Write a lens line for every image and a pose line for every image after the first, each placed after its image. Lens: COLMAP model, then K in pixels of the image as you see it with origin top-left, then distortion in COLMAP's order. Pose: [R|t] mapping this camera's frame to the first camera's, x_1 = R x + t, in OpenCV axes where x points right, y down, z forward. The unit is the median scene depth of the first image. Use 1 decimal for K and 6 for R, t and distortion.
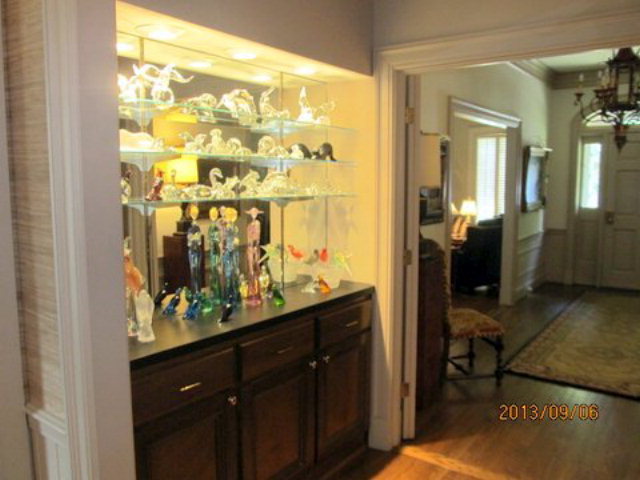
lens RADIAL K [[529.3, 0, 320.0], [0, 529.3, 240.0], [0, 0, 1]] dist [-0.062959, 0.007874]
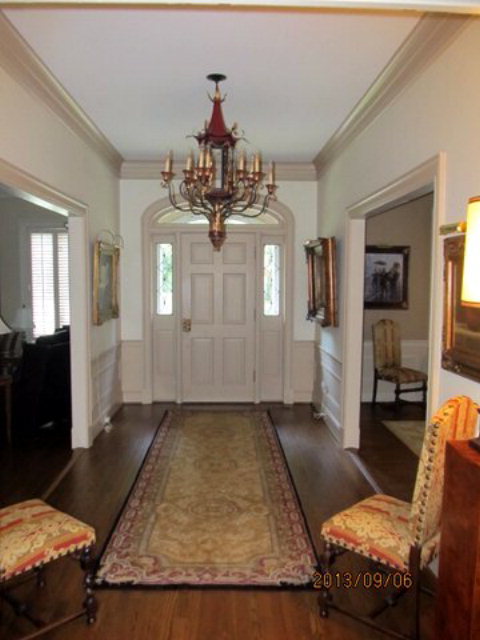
lens RADIAL K [[529.3, 0, 240.0], [0, 529.3, 320.0], [0, 0, 1]] dist [-0.062959, 0.007874]
pose [[0.786718, -0.037183, 0.616192, 0.069610], [0.062463, 0.997856, -0.019535, -0.031111], [-0.614144, 0.053858, 0.787354, 0.233092]]
